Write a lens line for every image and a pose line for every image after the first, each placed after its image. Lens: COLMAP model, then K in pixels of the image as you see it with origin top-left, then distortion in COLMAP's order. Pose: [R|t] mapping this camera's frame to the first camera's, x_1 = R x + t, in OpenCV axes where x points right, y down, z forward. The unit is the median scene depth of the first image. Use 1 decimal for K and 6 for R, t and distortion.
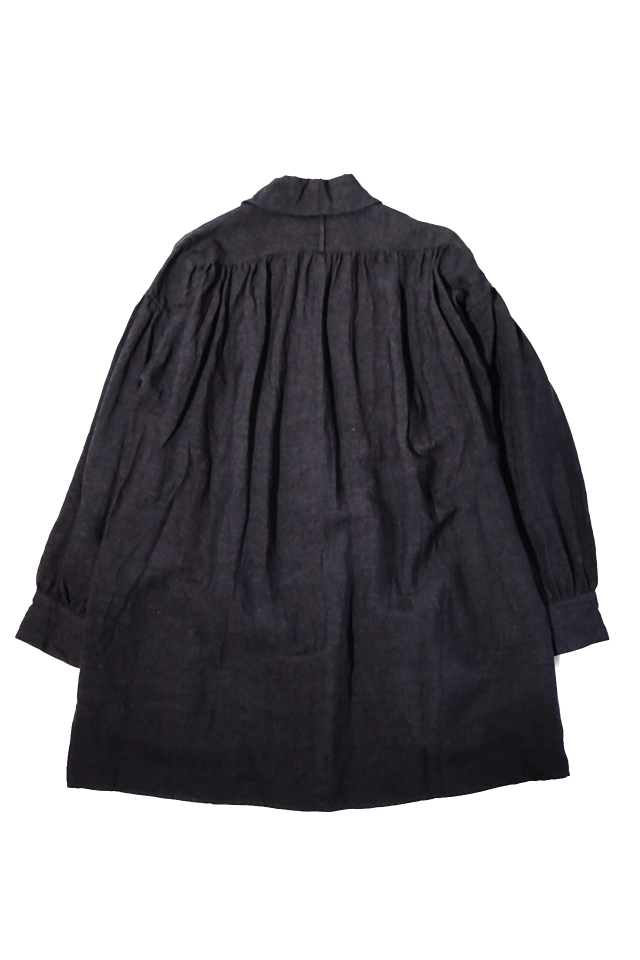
lens RADIAL K [[936.8, 0, 318.2], [0, 936.8, 479.0], [0, 0, 1]] dist [0.002269, 0.000000]
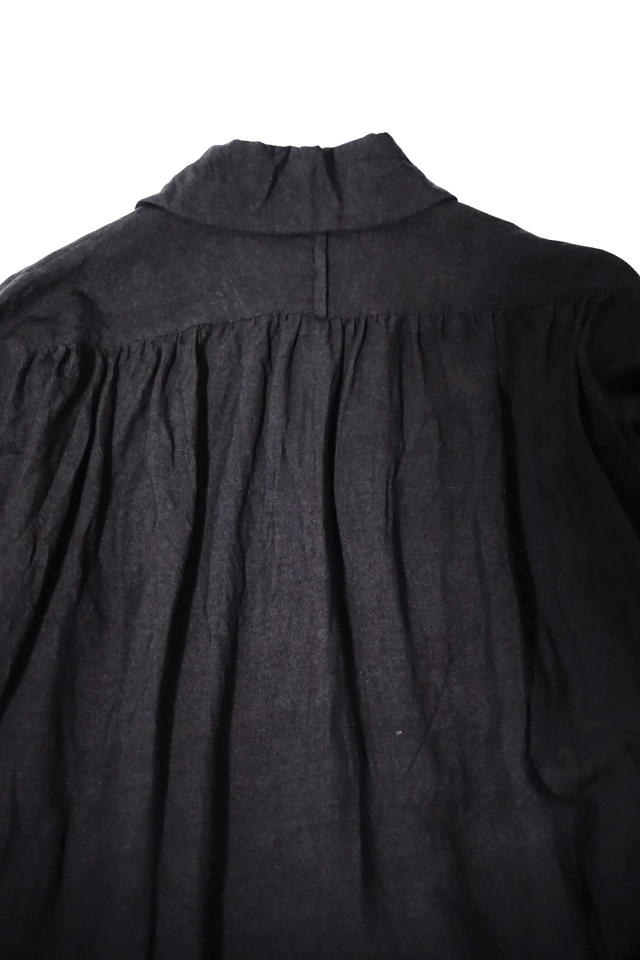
lens RADIAL K [[1627.0, 0, 315.4], [0, 1627.0, 479.5], [0, 0, 1]] dist [0.500591, 0.000000]
pose [[0.999809, -0.014283, -0.013323, 0.010687], [0.013947, 0.999591, -0.024947, -0.148534], [0.013674, 0.024757, 0.999600, 0.231709]]
